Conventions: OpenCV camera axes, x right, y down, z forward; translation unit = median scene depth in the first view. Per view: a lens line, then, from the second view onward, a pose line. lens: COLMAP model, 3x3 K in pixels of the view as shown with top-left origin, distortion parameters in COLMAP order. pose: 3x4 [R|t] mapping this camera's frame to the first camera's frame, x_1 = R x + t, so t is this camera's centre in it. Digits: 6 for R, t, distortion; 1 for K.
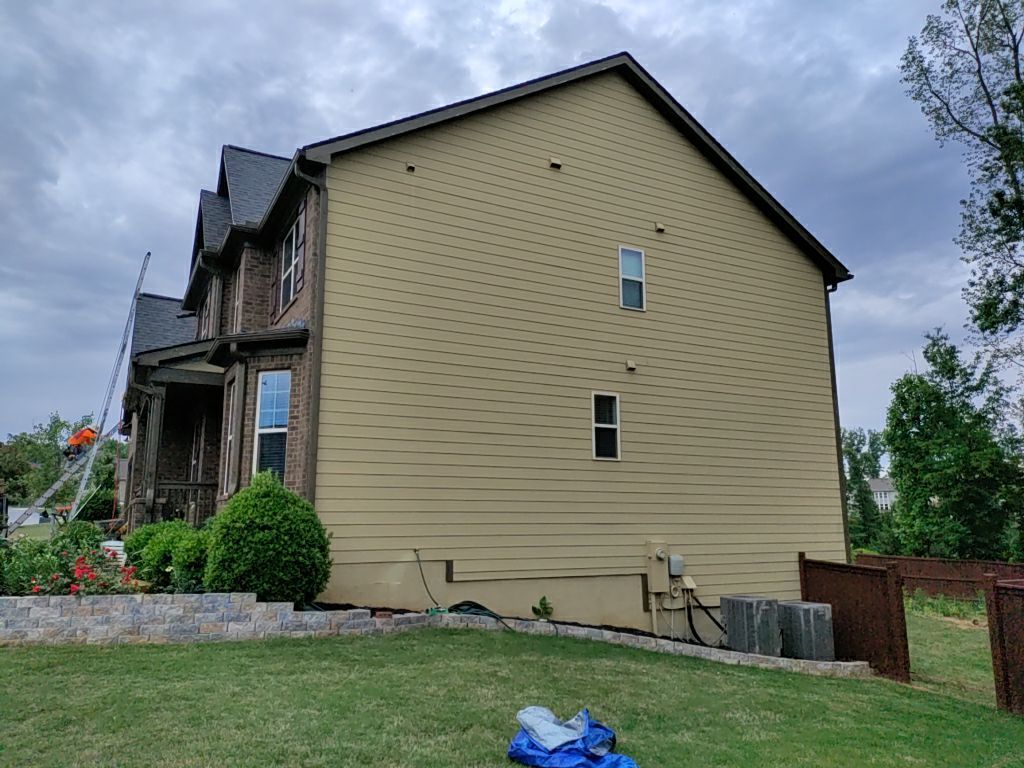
lens RADIAL K [[745.3, 0, 513.9], [0, 745.3, 386.4], [0, 0, 1]] dist [0.062175, -0.062871]
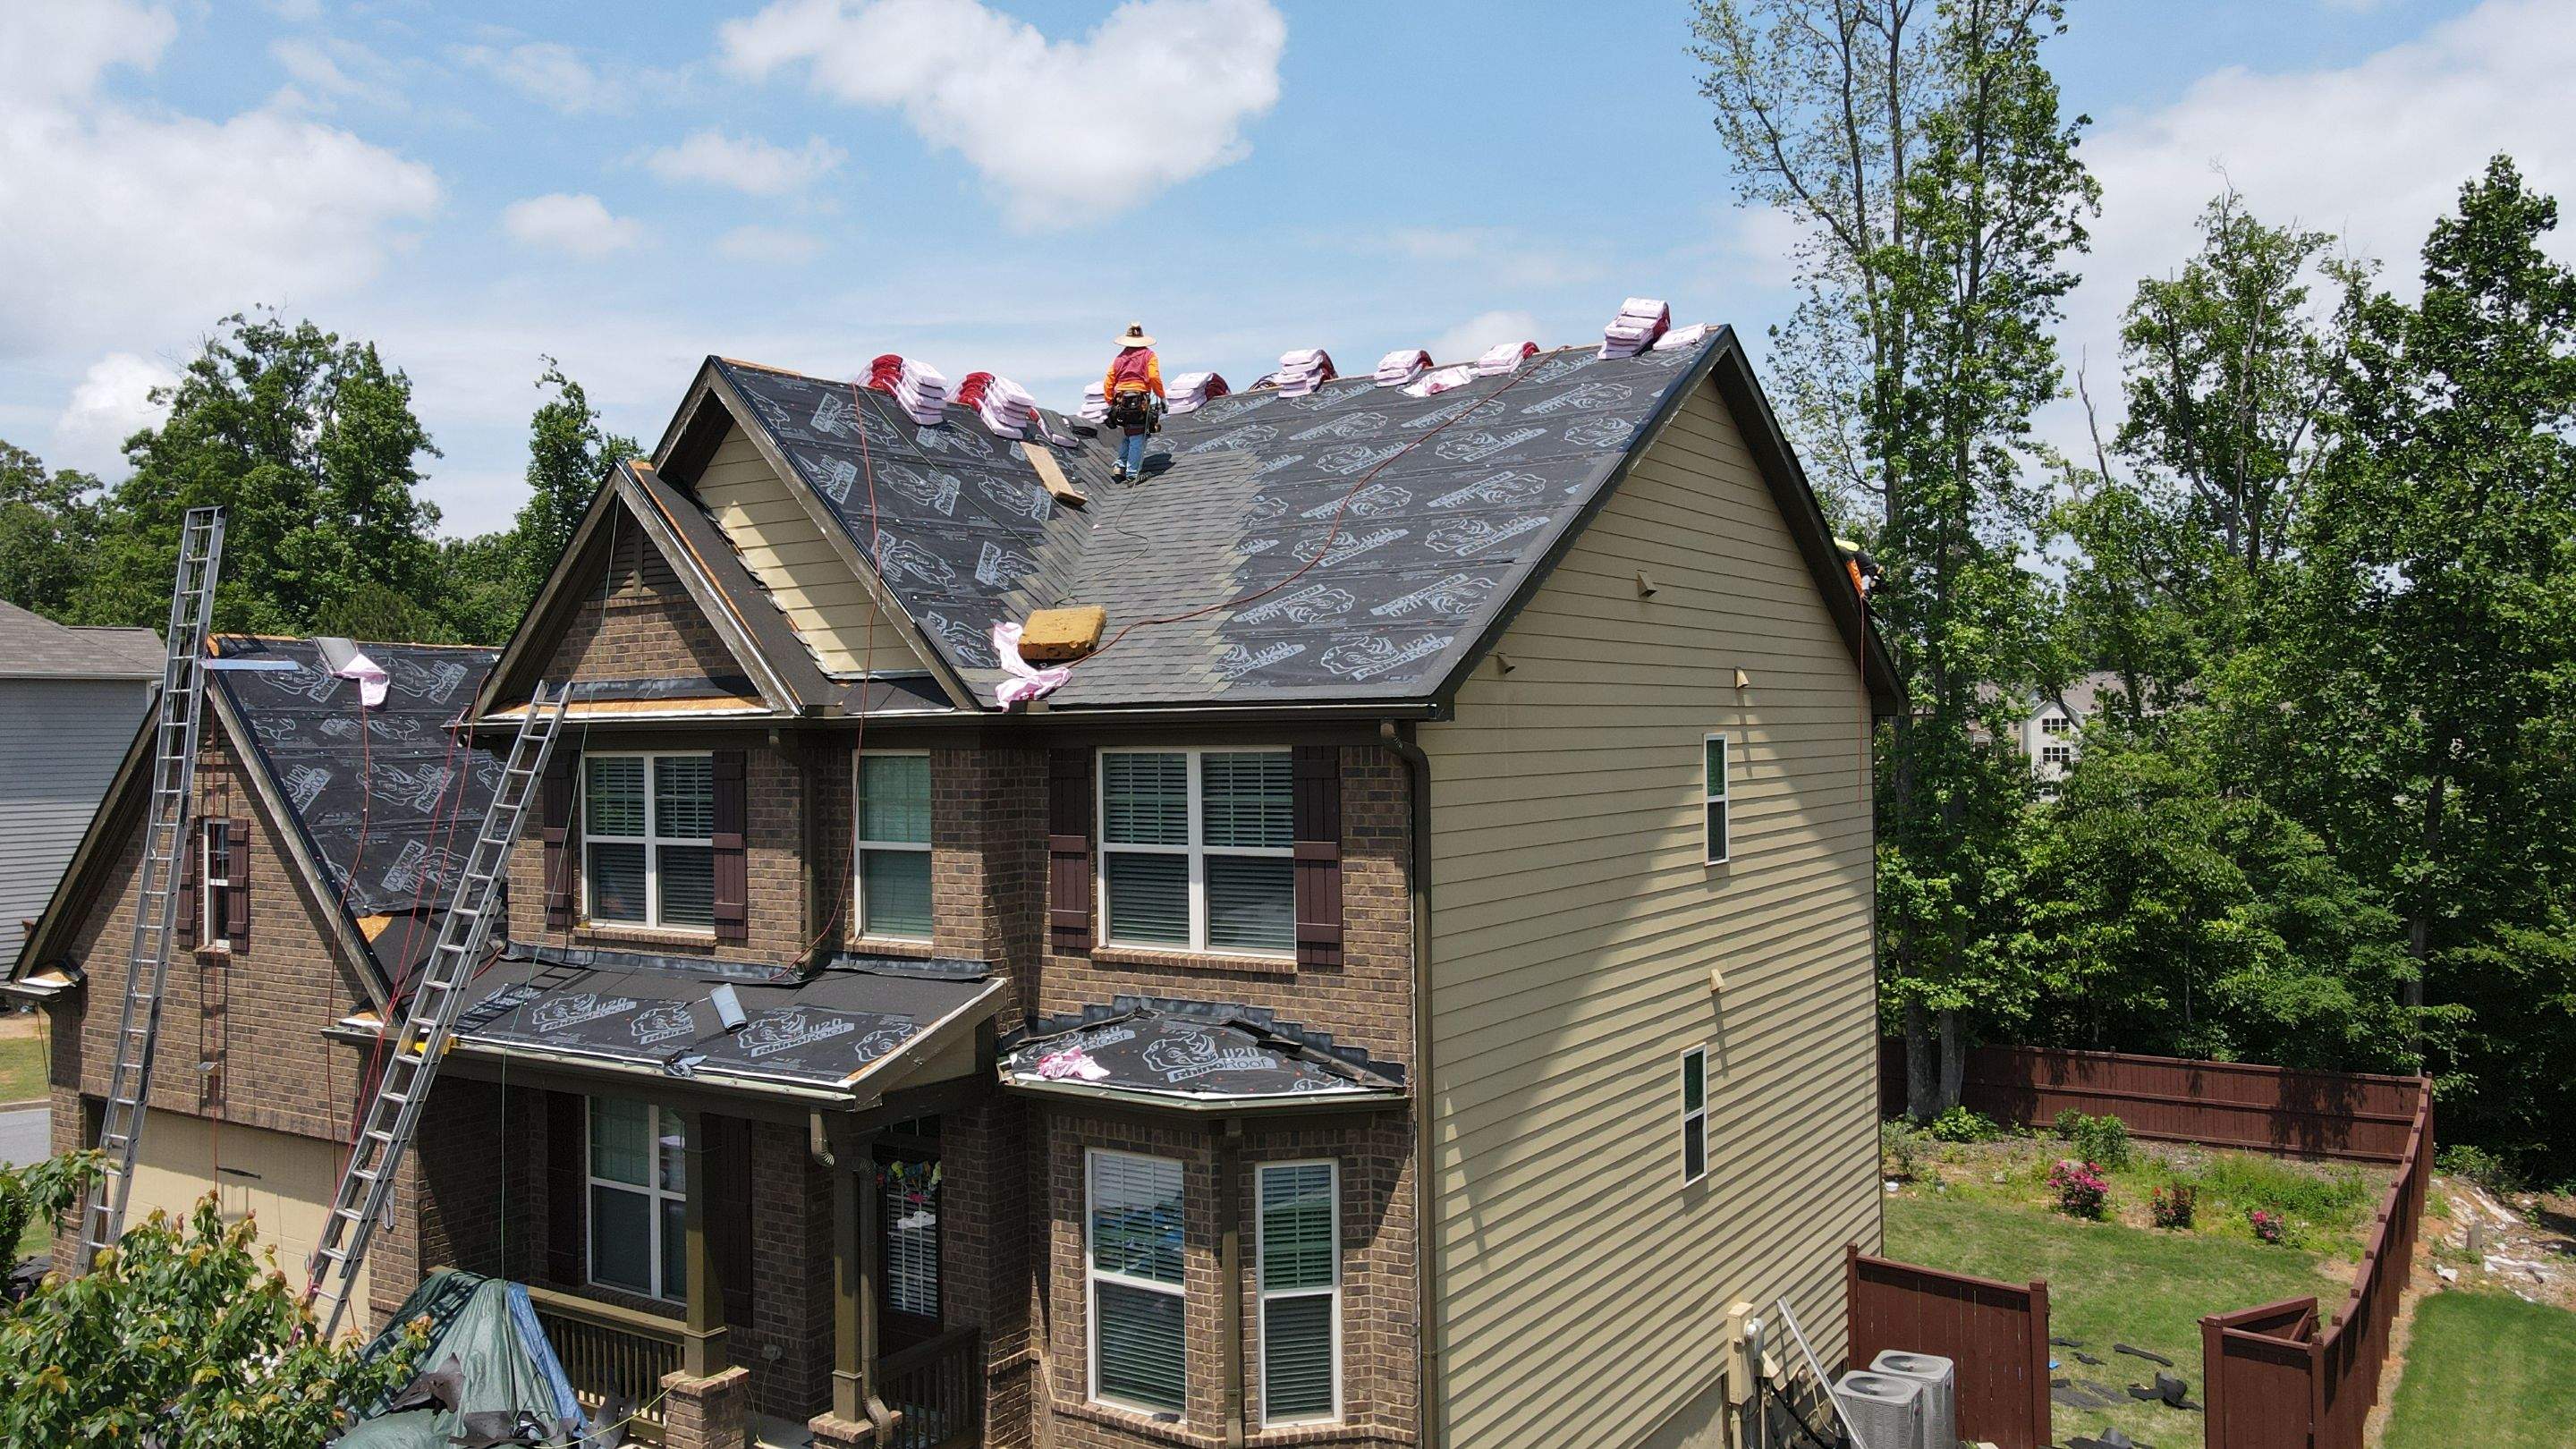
lens RADIAL K [[1899.4, 0, 1235.2], [0, 1899.4, 715.4], [0, 0, 1]] dist [0.007083, 0.002604]
pose [[0.886457, -0.009912, 0.462704, -0.753916], [-0.066481, 0.986675, 0.148500, -0.388537], [-0.458011, -0.162400, 0.873987, 0.052275]]
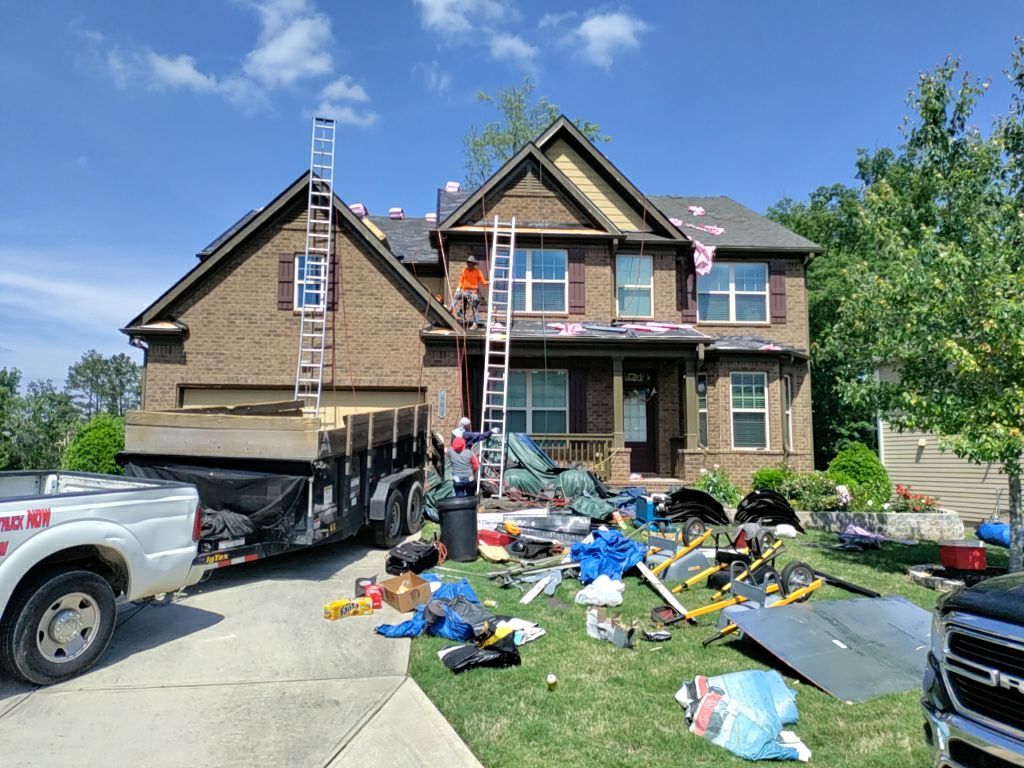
lens RADIAL K [[745.3, 0, 513.9], [0, 745.3, 386.4], [0, 0, 1]] dist [0.062175, -0.062871]
pose [[0.394872, 0.095727, 0.913735, -1.712805], [-0.166200, 0.985591, -0.031432, 0.128011], [-0.903578, -0.139451, 0.405092, 0.749939]]
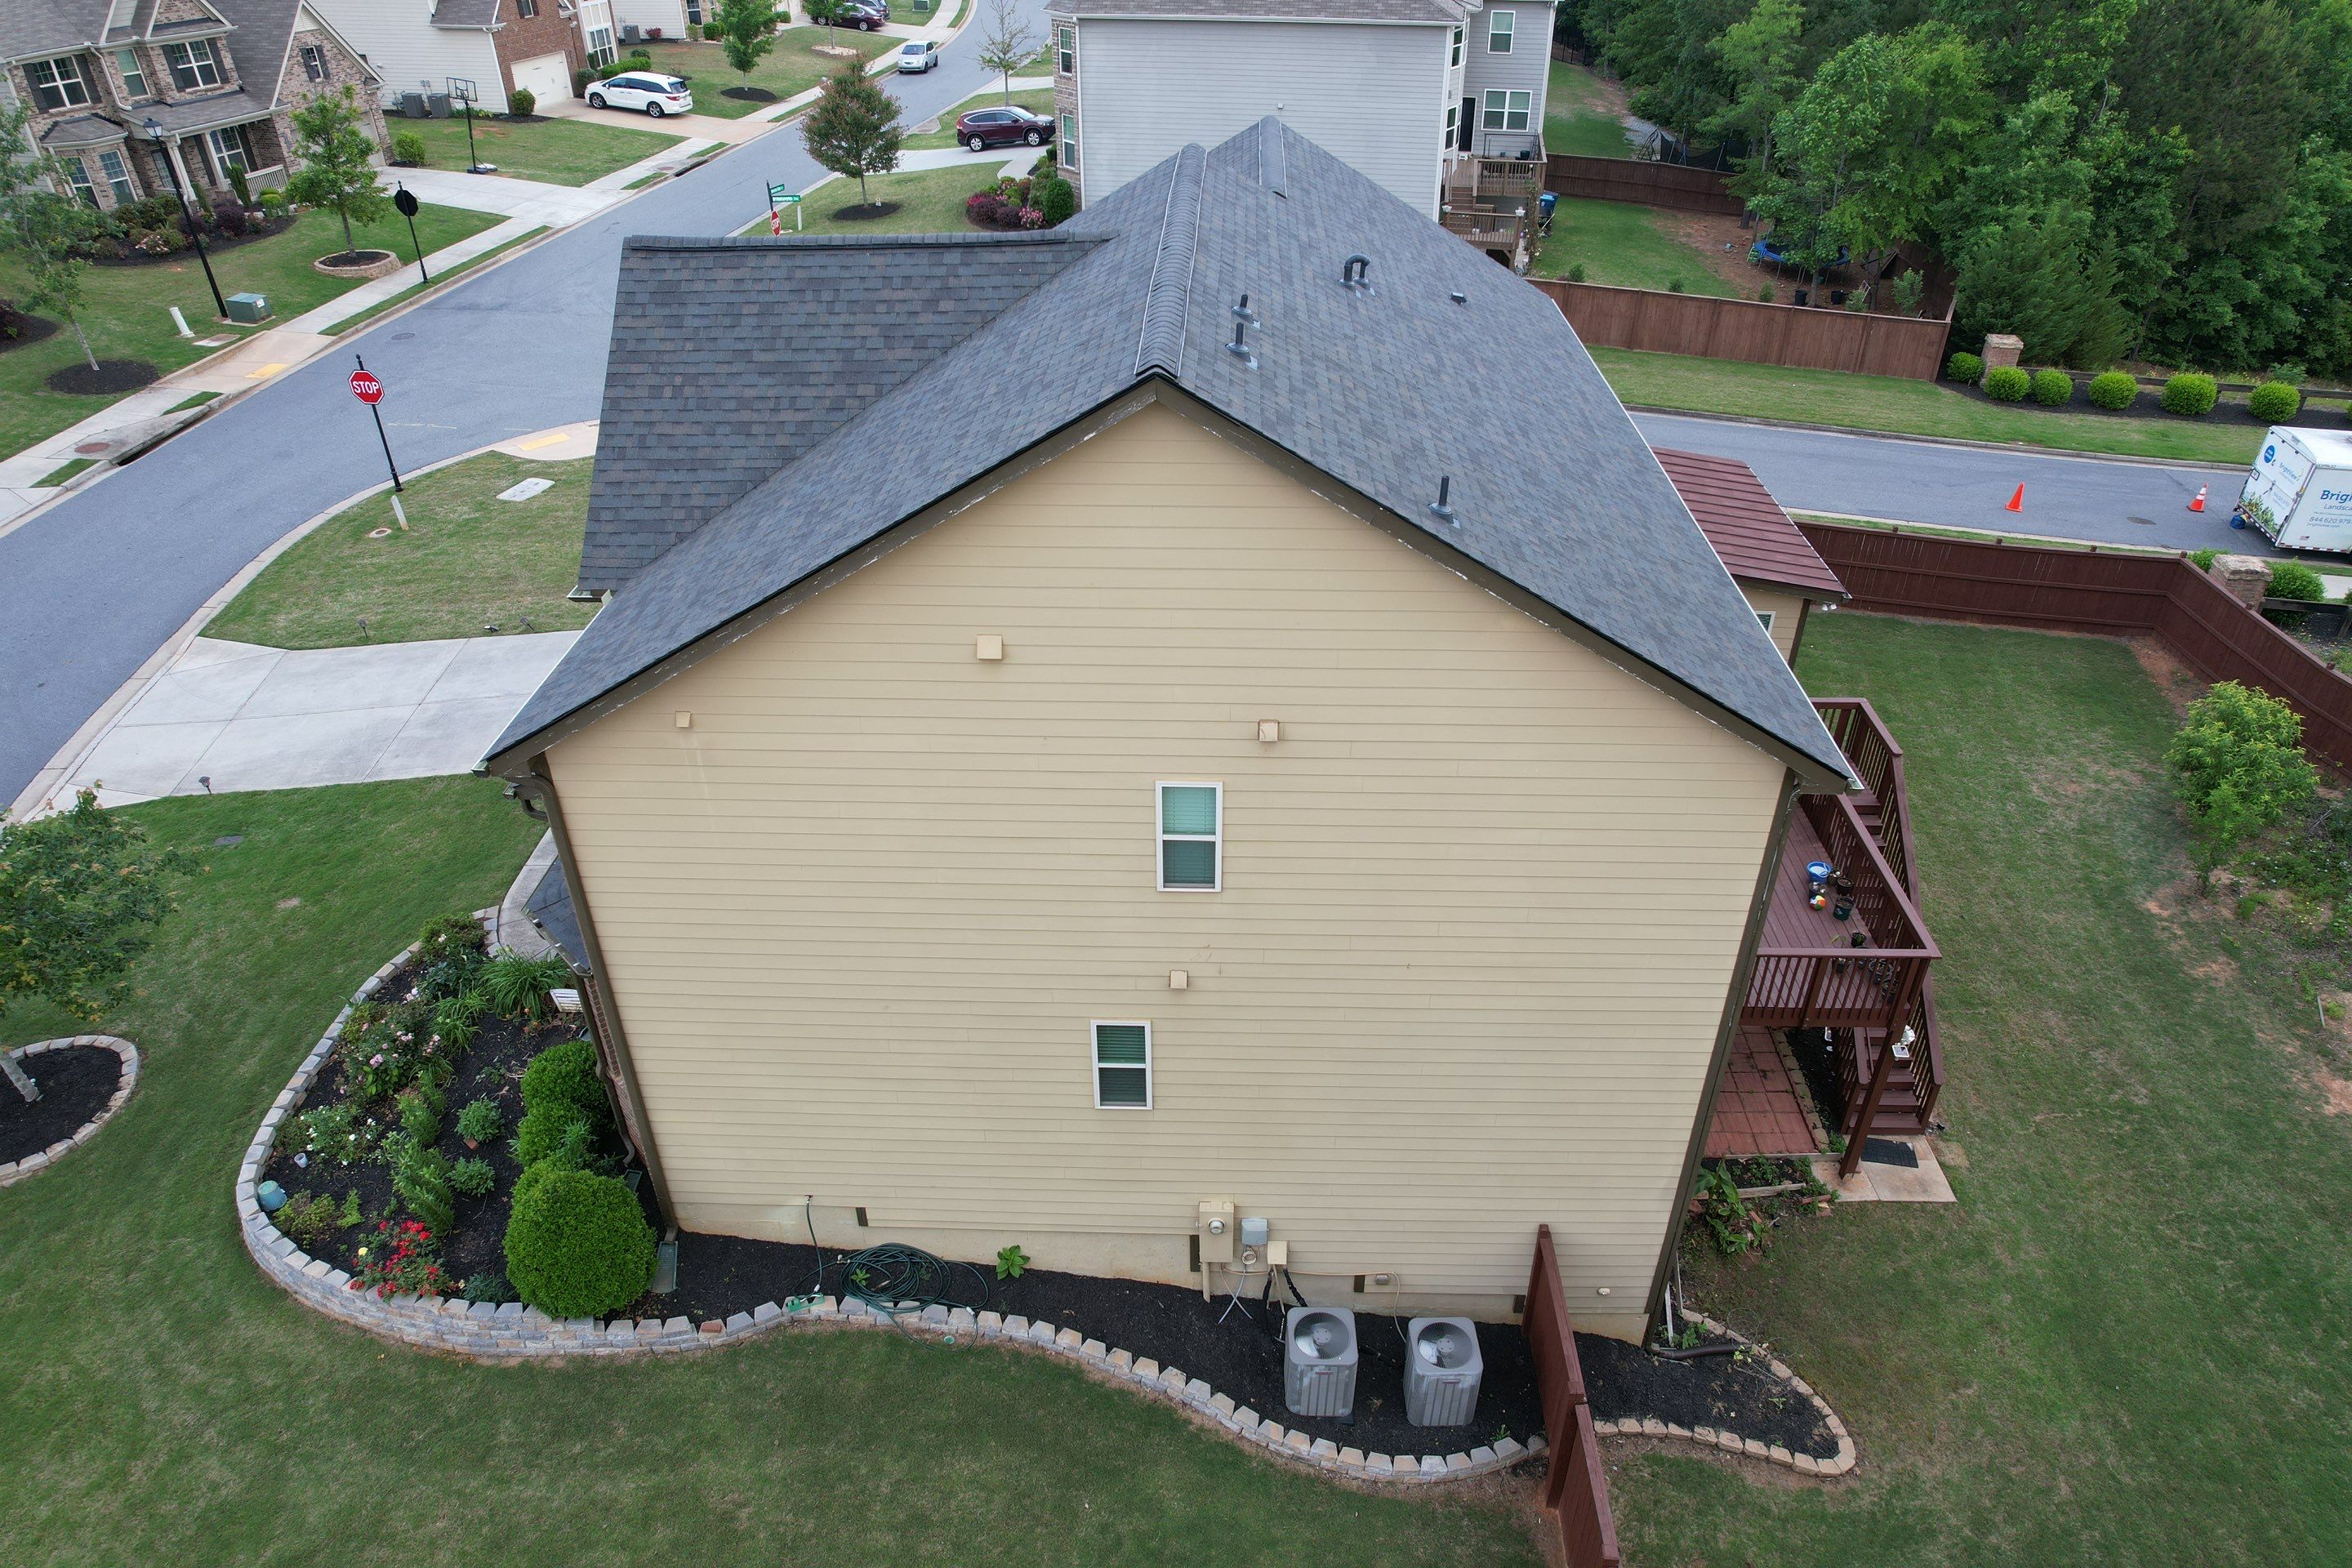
lens RADIAL K [[1503.9, 0, 1184.8], [0, 1503.9, 772.5], [0, 0, 1]] dist [-0.077835, 0.069070]
pose [[0.864981, 0.269347, -0.423392, 0.592342], [0.090009, 0.746775, 0.658958, -0.870084], [0.493667, -0.608095, 0.621702, 0.445671]]
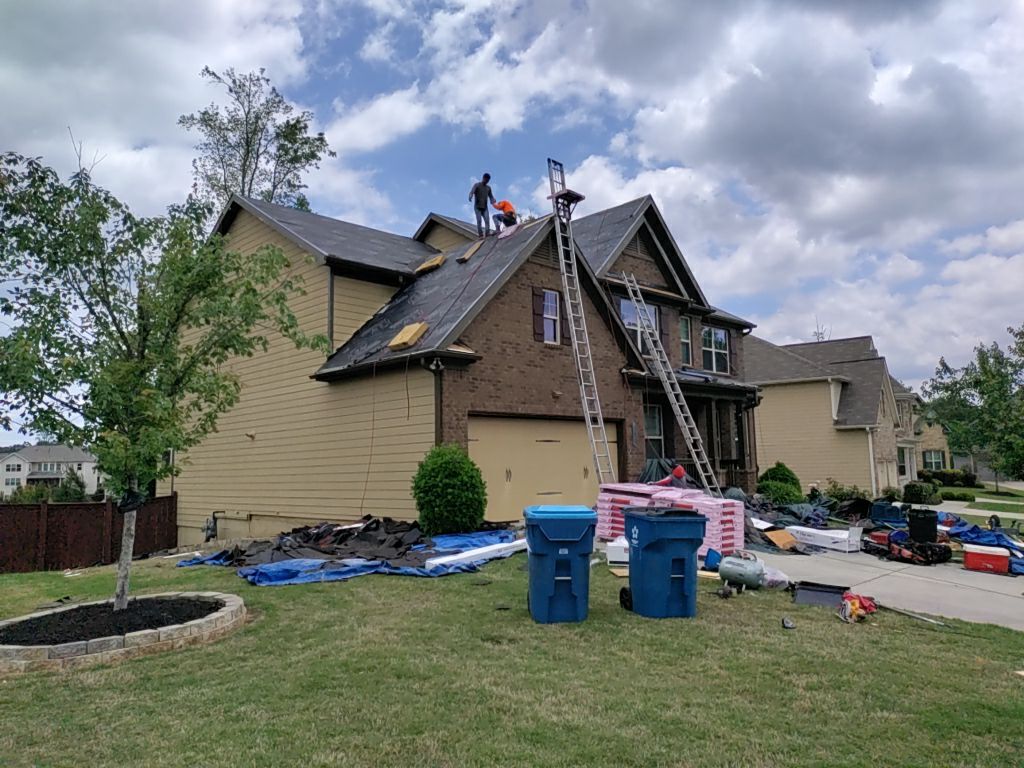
lens RADIAL K [[748.6, 0, 512.0], [0, 748.6, 384.0], [0, 0, 1]] dist [0.068375, -0.103858]
pose [[-0.274550, 0.113268, 0.954878, -1.934999], [-0.150910, 0.975657, -0.159123, 0.300568], [-0.949657, -0.187788, -0.250774, 1.906405]]
